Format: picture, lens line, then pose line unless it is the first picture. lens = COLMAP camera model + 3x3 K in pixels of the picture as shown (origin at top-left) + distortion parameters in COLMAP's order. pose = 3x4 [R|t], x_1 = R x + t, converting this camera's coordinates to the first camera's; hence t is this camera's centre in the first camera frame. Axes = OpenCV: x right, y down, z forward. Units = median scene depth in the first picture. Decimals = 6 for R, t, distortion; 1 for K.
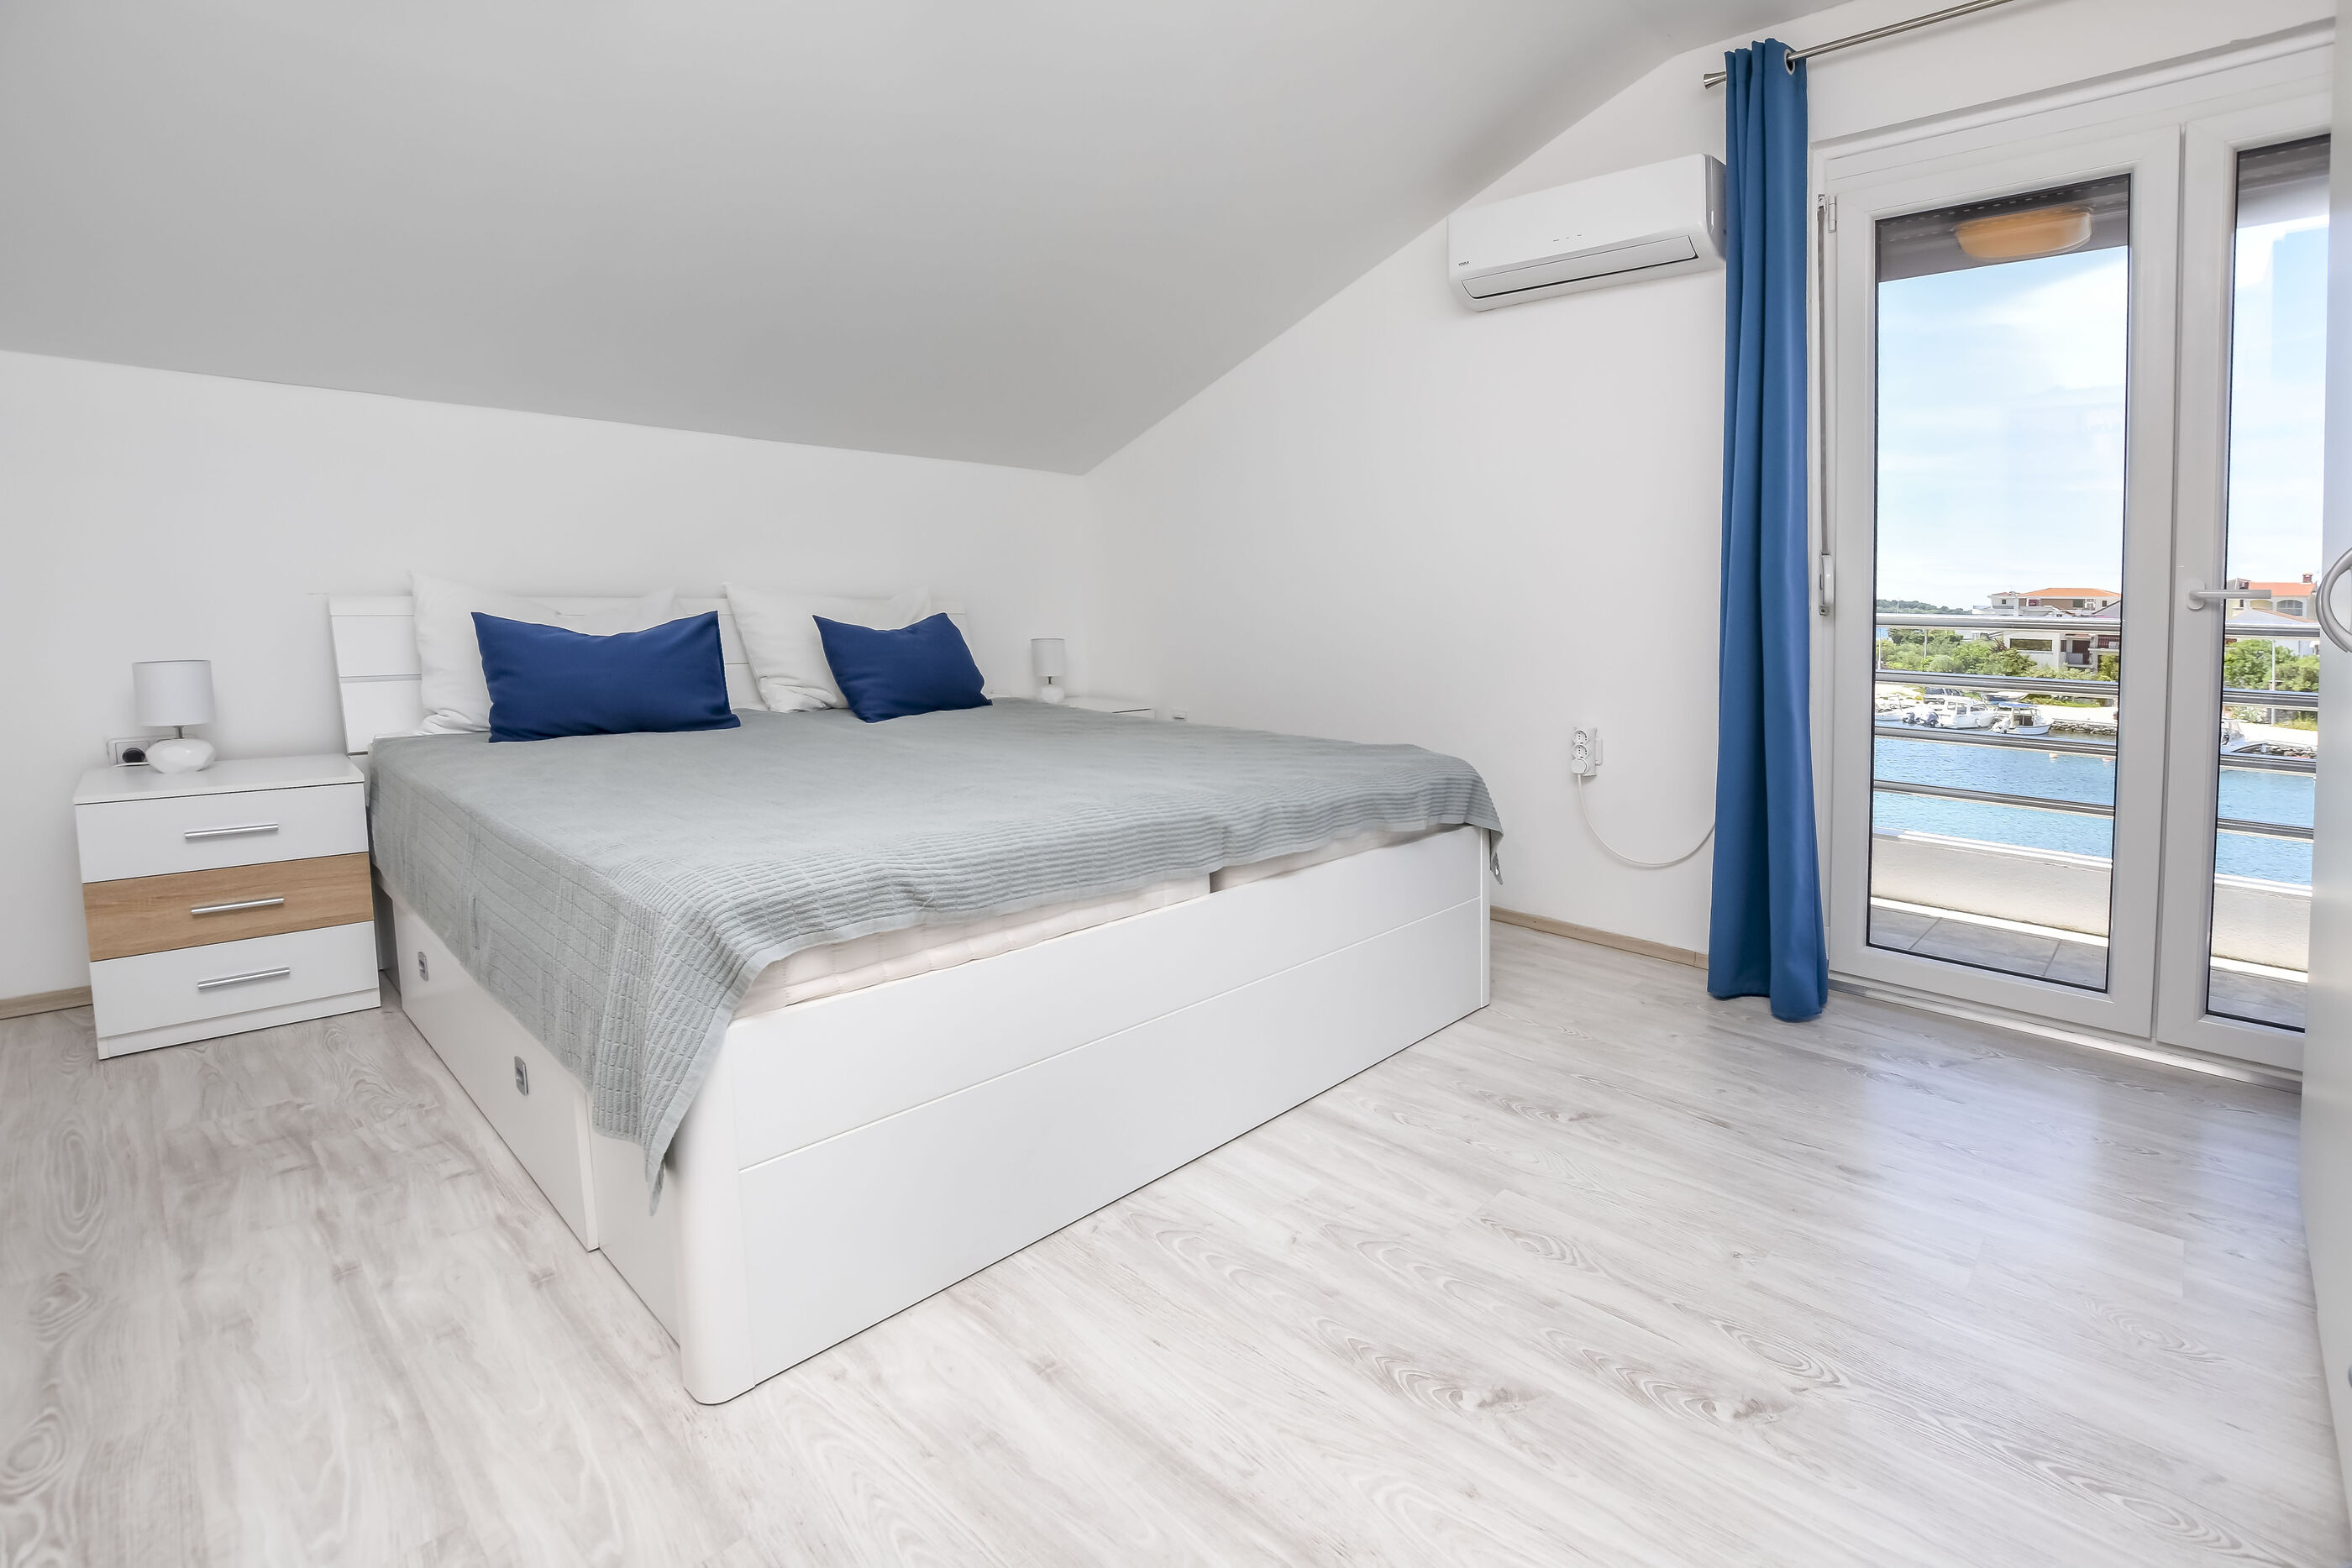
lens RADIAL K [[1065.8, 0, 1197.7], [0, 1065.8, 607.1], [0, 0, 1]] dist [-0.022645, -0.000140]
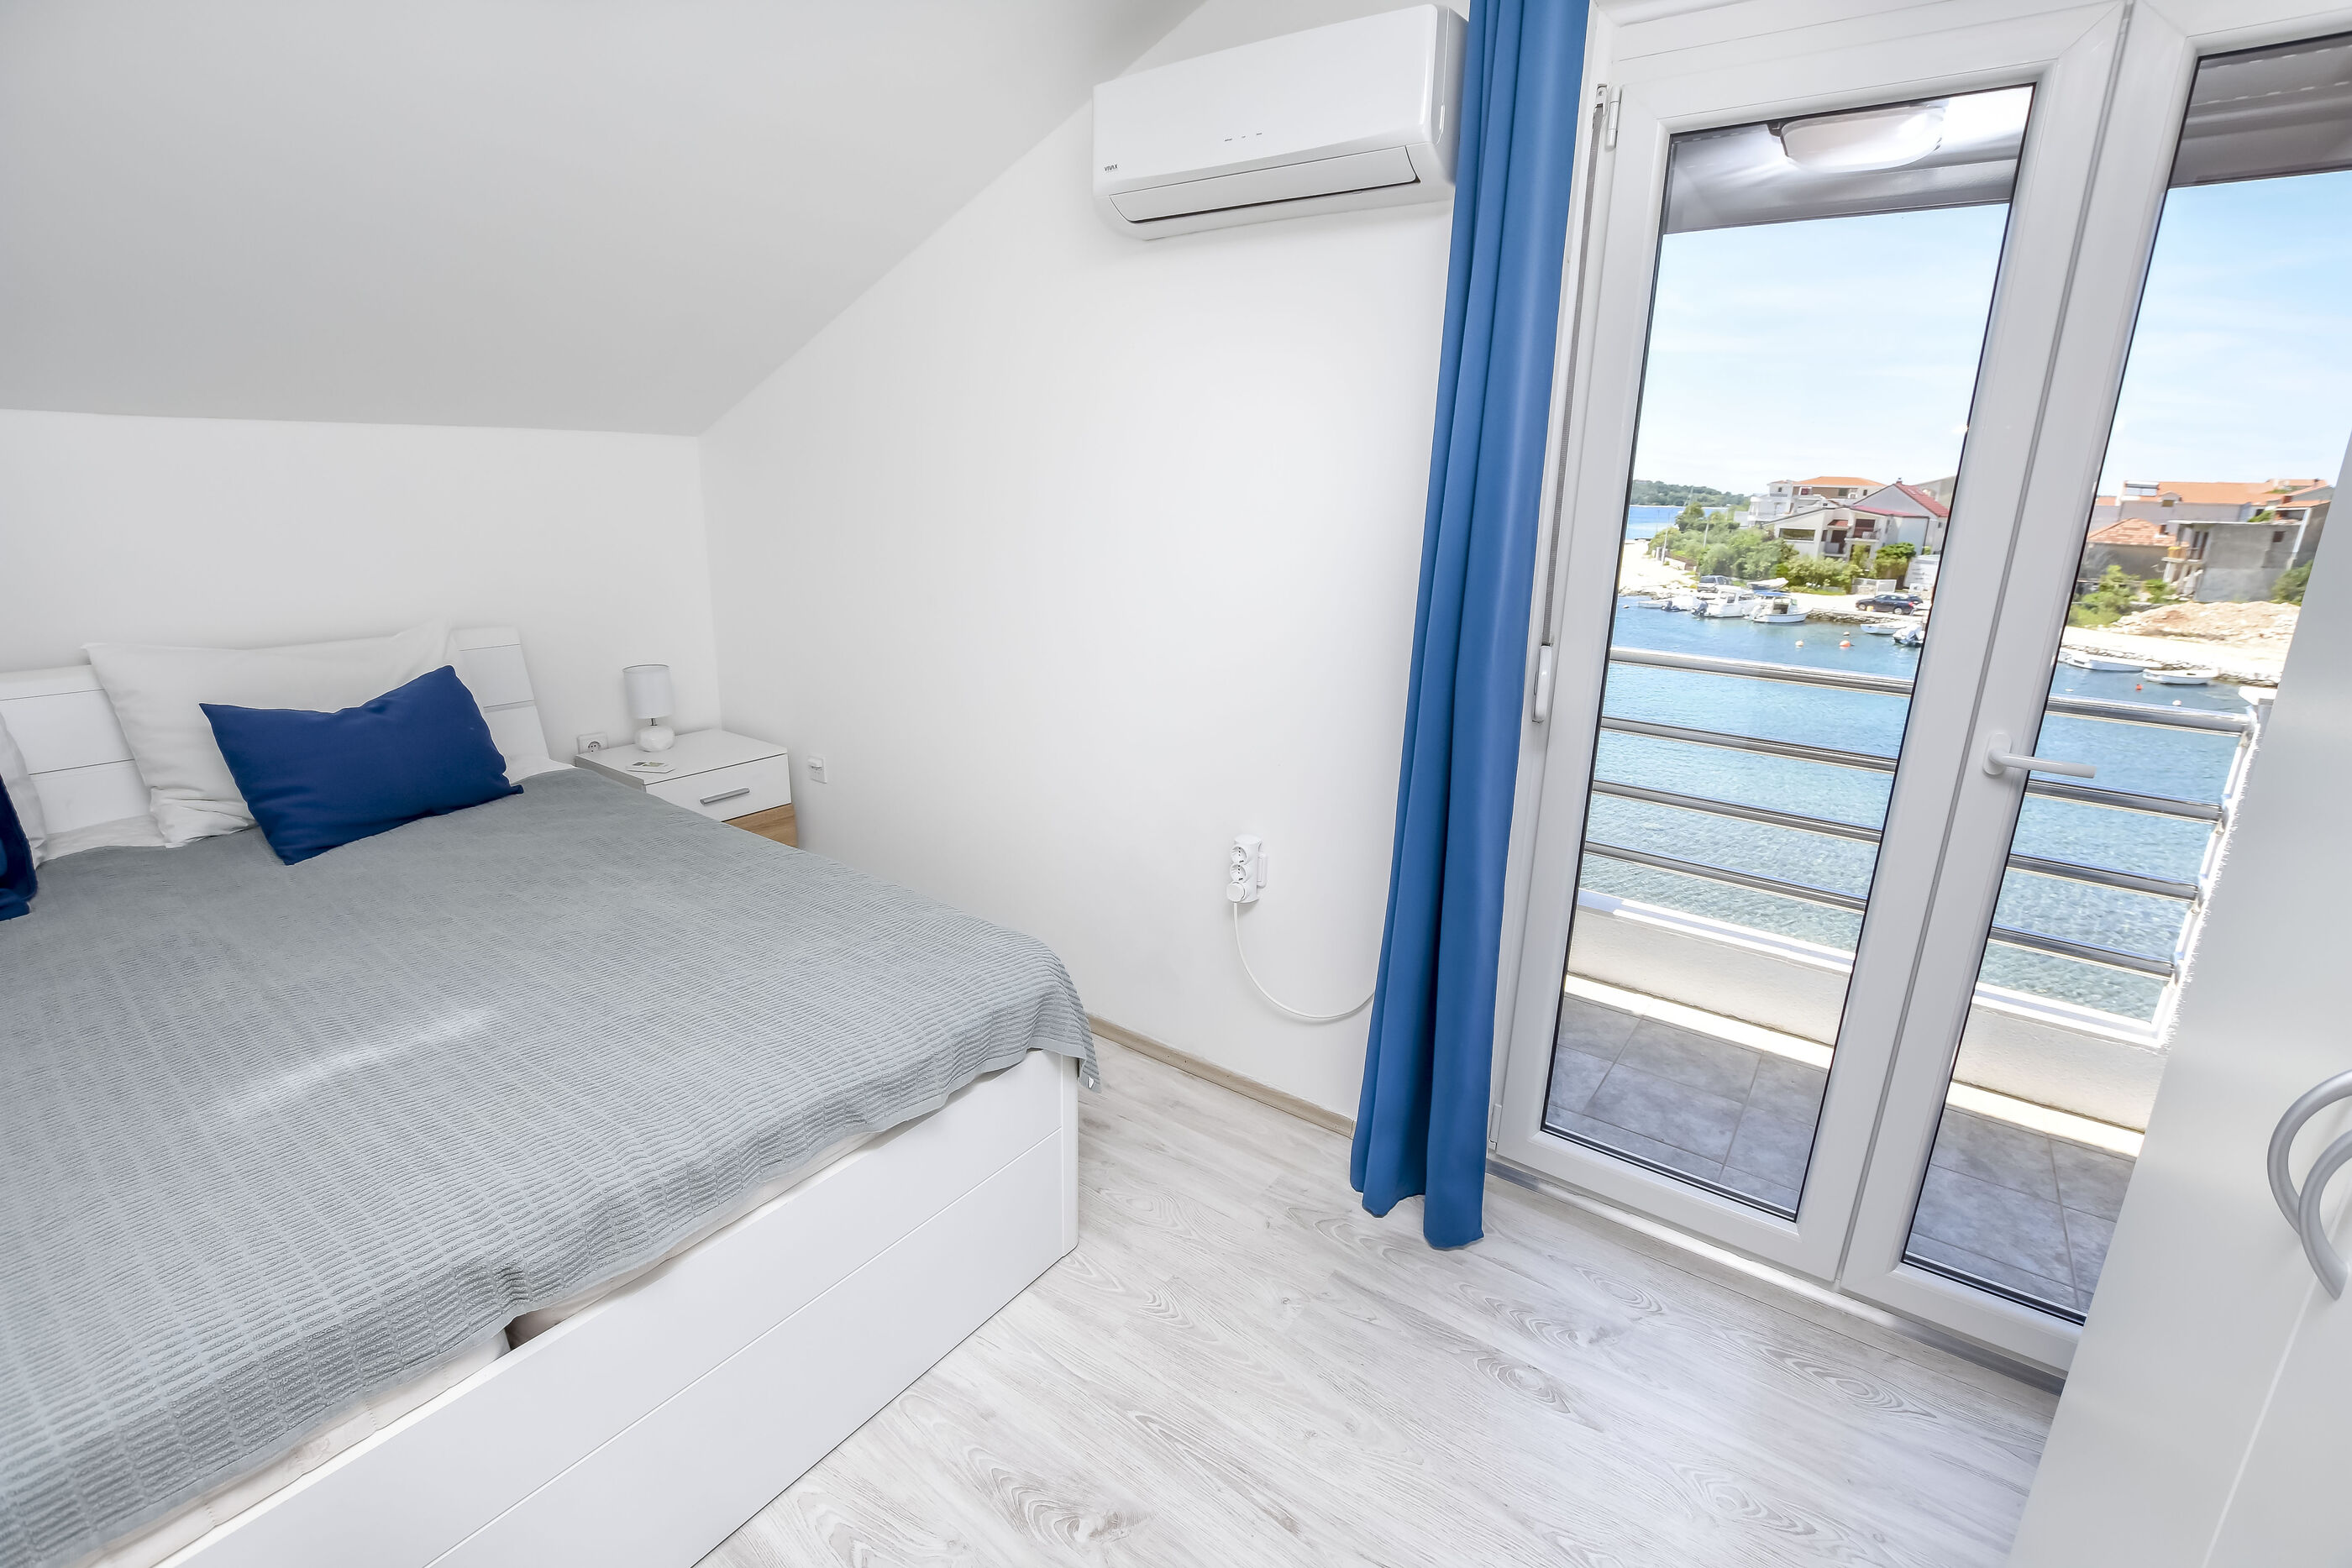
lens RADIAL K [[1026.4, 0, 1176.0], [0, 1026.4, 784.0], [0, 0, 1]] dist [-0.026505, -0.000090]
pose [[0.990916, -0.040370, 0.128282, 0.217784], [0.003089, 0.960462, 0.278394, -0.140218], [-0.134448, -0.275469, 0.951862, 0.294355]]
